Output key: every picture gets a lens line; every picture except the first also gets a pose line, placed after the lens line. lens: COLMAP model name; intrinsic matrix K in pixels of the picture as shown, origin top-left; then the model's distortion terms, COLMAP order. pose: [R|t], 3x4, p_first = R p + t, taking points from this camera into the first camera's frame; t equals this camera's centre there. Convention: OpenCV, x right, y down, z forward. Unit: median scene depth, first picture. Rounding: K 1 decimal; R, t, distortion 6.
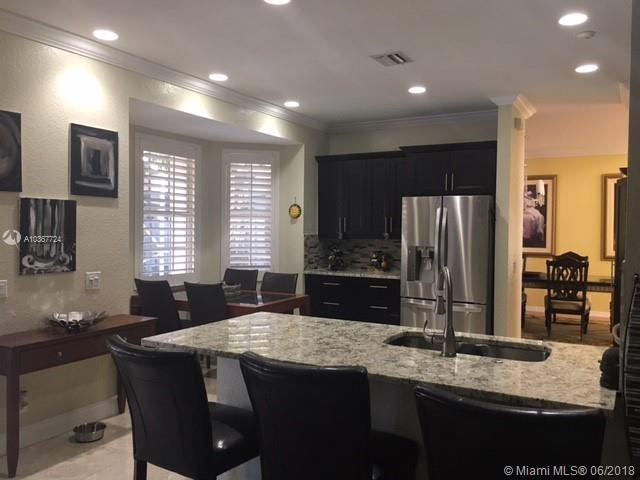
lens RADIAL K [[543.4, 0, 322.5], [0, 543.4, 239.7], [0, 0, 1]] dist [0.050976, -0.019176]
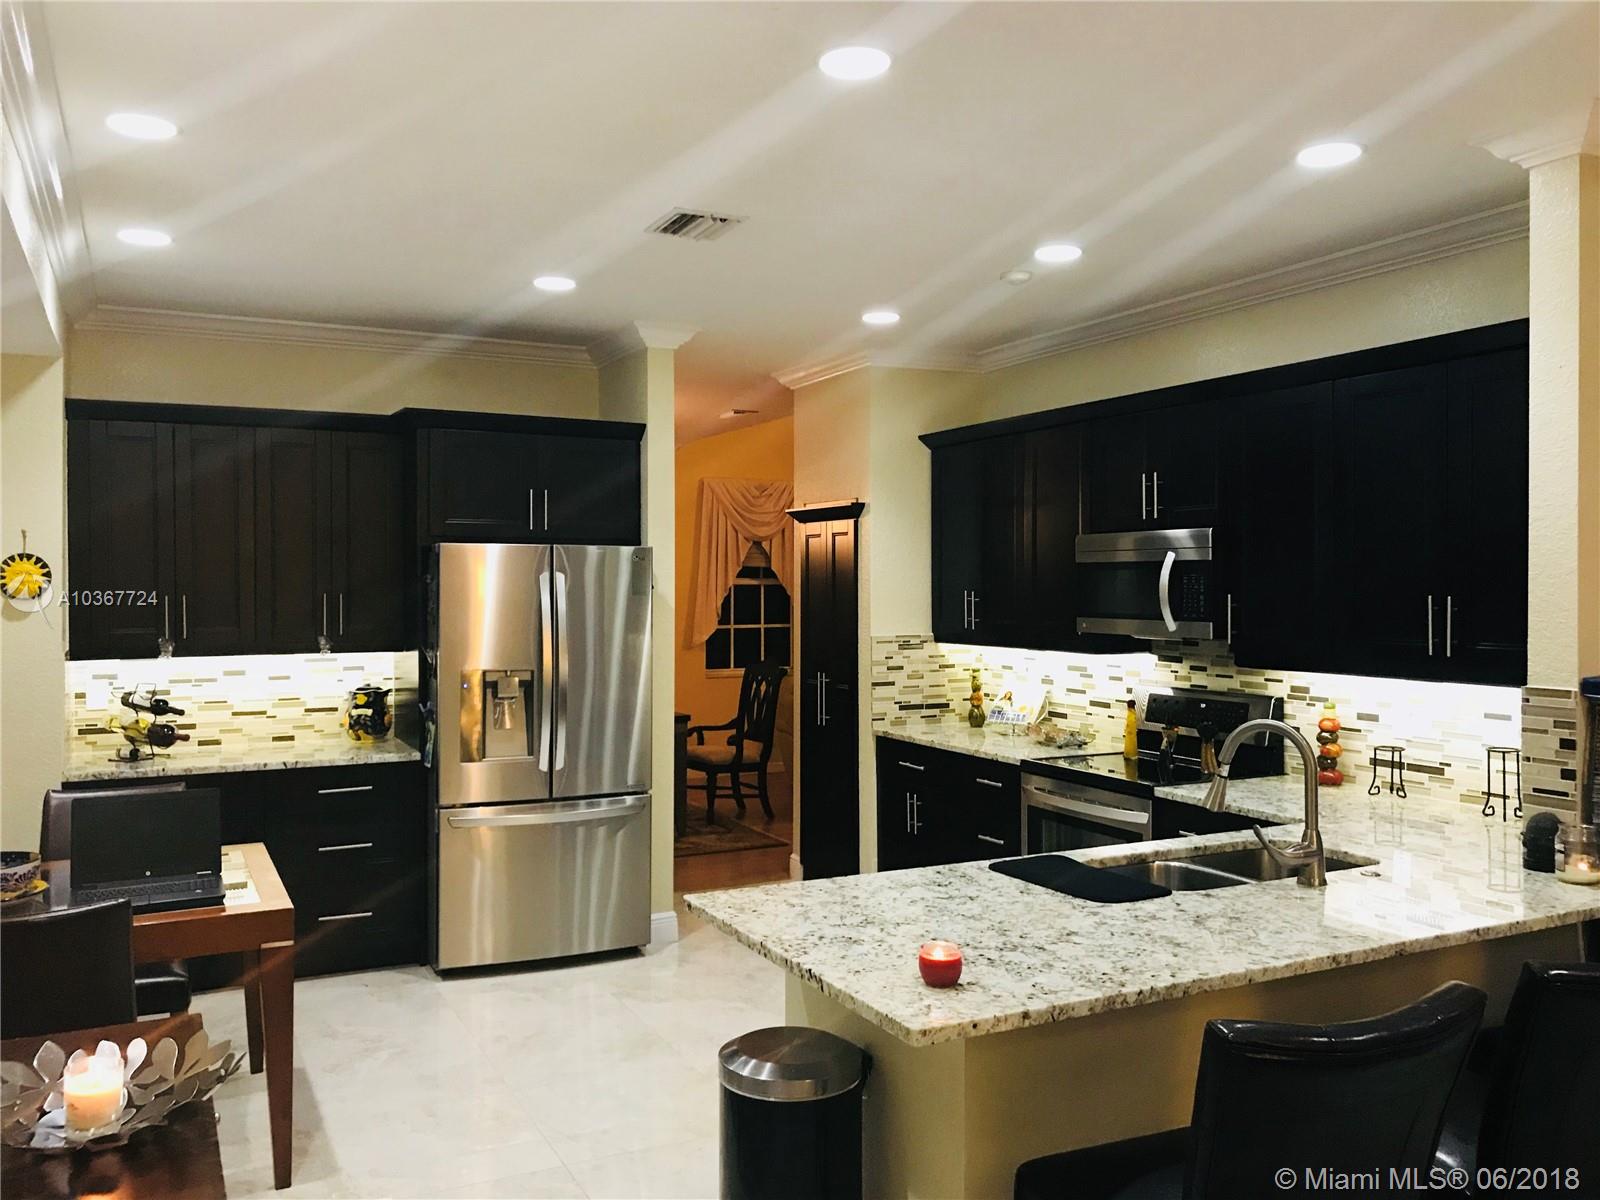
lens RADIAL K [[1304.1, 0, 794.9], [0, 1304.1, 592.3], [0, 0, 1]] dist [0.032009, -0.036134]
pose [[0.555138, -0.015619, 0.831612, -0.456306], [0.028813, 0.999585, -0.000460, -0.035122], [-0.831259, 0.024217, 0.555357, 0.276842]]
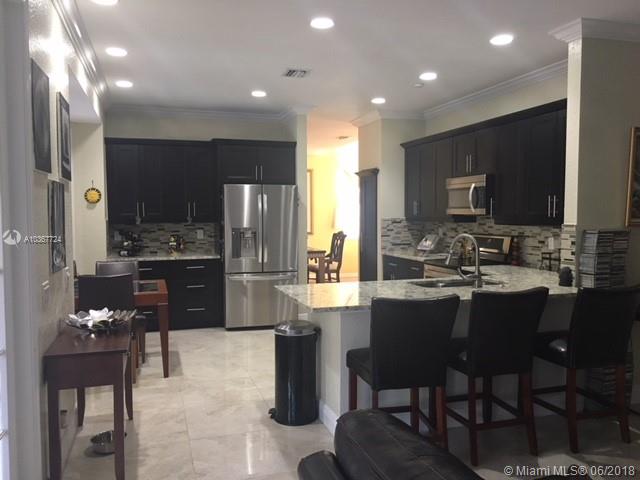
lens RADIAL K [[543.4, 0, 319.9], [0, 543.4, 242.8], [0, 0, 1]] dist [0.050976, -0.019176]
pose [[0.681559, -0.054950, 0.729697, -0.521303], [0.030450, 0.998443, 0.046747, -0.004524], [-0.731129, -0.009642, 0.682171, 0.087861]]
